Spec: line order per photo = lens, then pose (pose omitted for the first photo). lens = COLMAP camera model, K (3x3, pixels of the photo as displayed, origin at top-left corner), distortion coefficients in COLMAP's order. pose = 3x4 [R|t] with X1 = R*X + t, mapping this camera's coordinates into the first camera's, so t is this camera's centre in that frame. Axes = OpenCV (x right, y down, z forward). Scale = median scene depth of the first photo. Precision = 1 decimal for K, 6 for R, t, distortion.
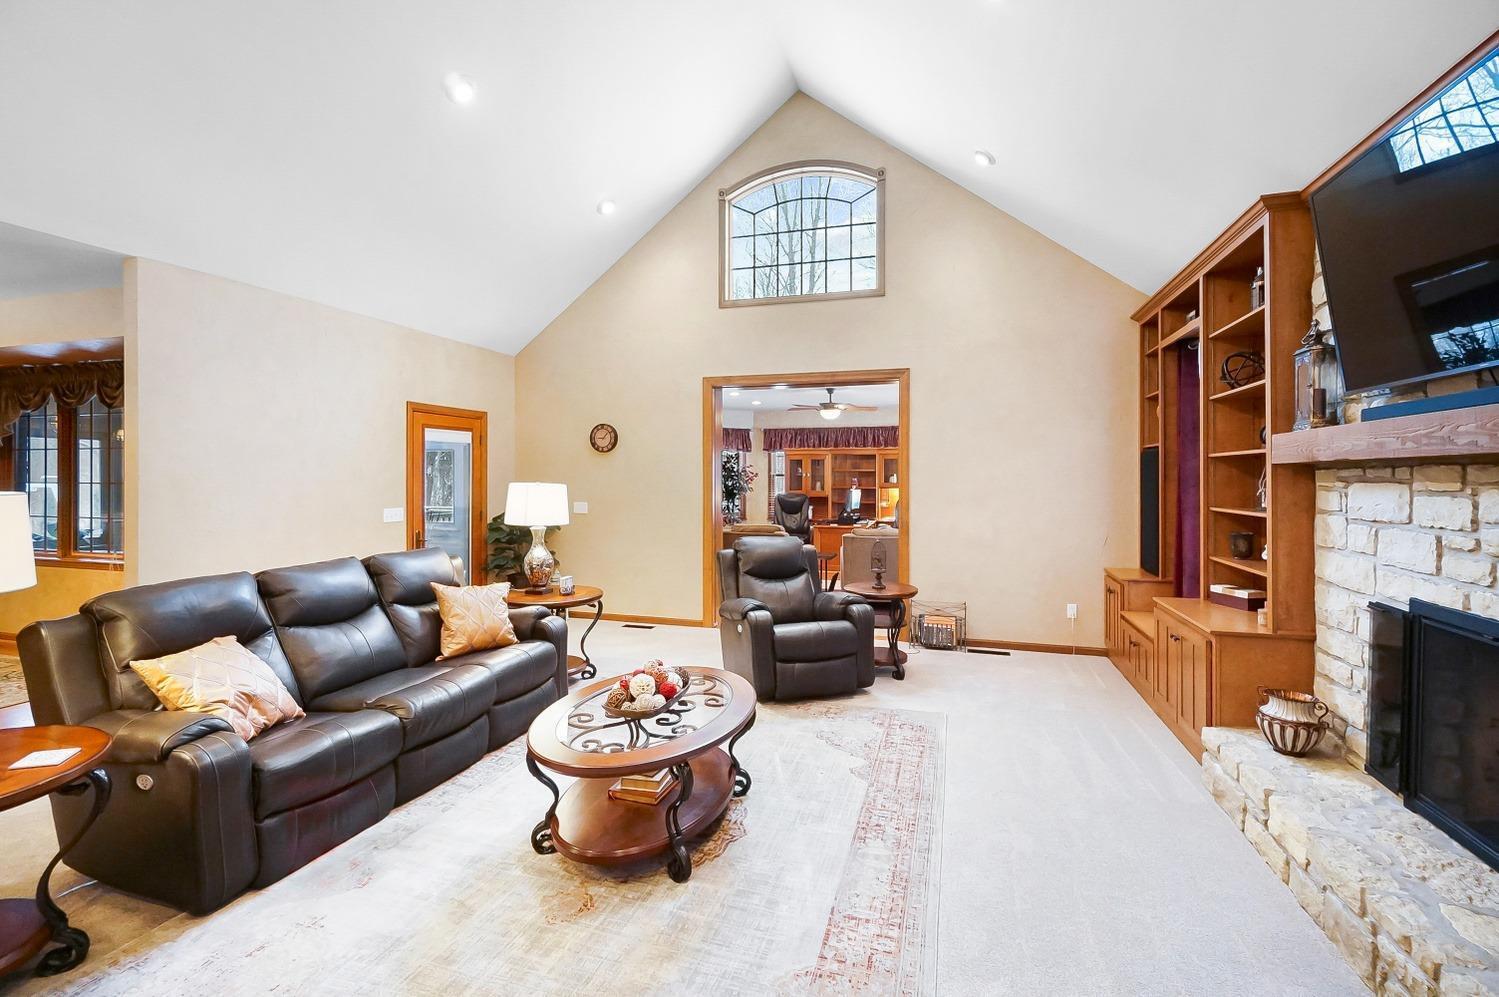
lens RADIAL K [[651.3, 0, 750.0], [0, 651.3, 487.2], [0, 0, 1]] dist [0.003231, 0.000162]
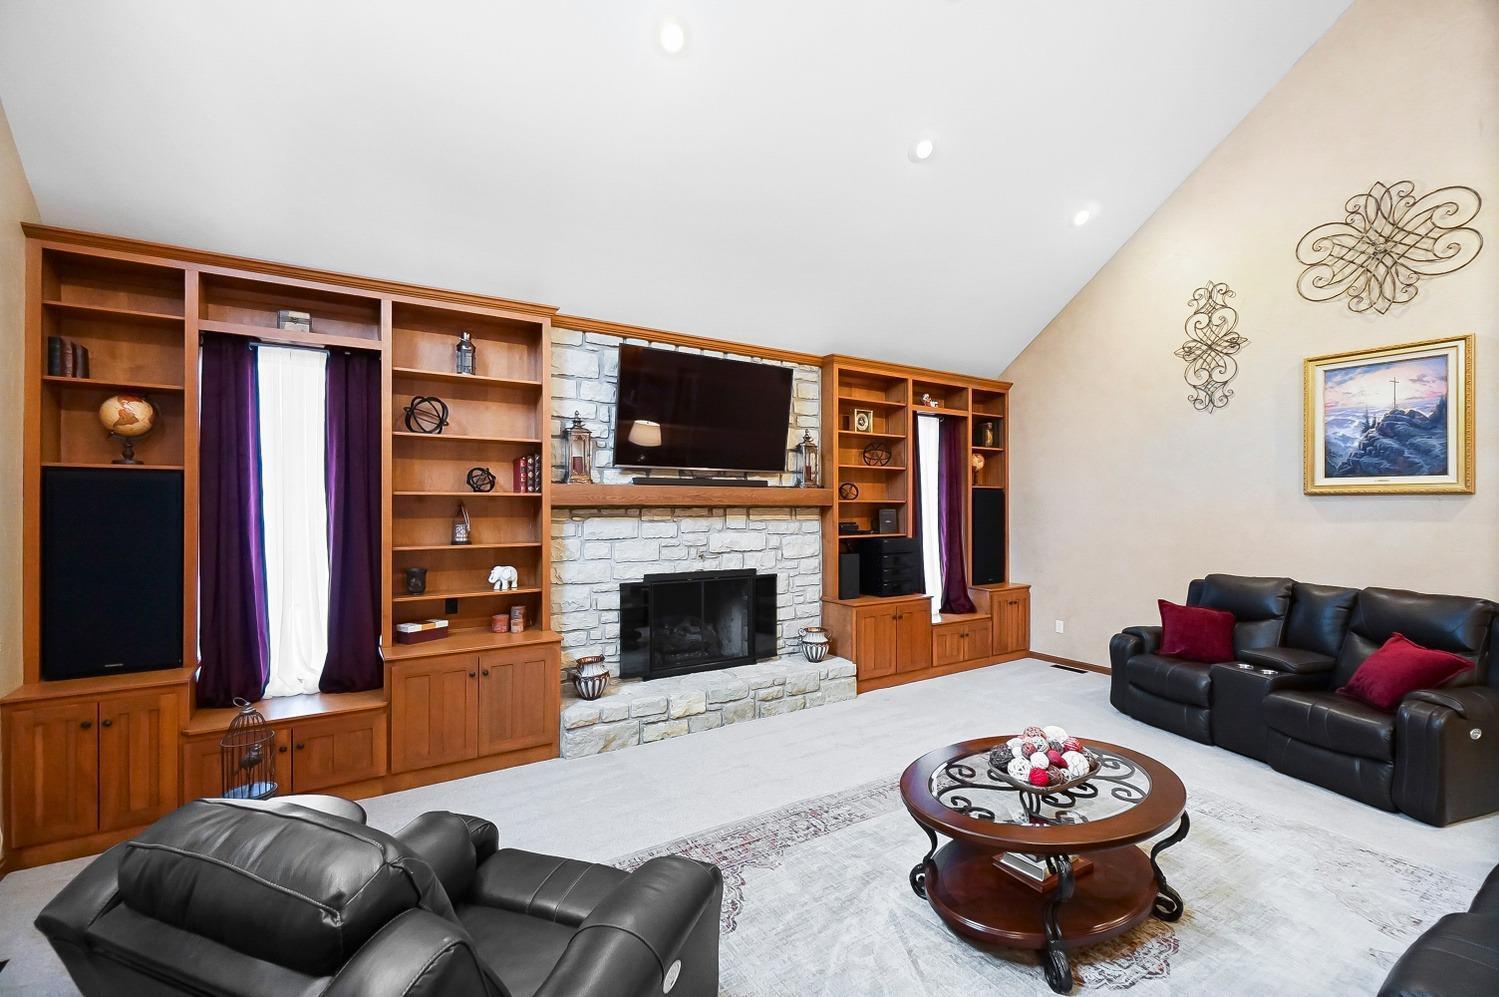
lens RADIAL K [[651.3, 0, 747.6], [0, 651.3, 501.8], [0, 0, 1]] dist [0.003231, 0.000162]
pose [[-0.761619, 0.002430, 0.648021, -0.454329], [0.005970, 0.999977, 0.003267, -0.050908], [-0.647998, 0.006357, -0.761615, 2.064271]]
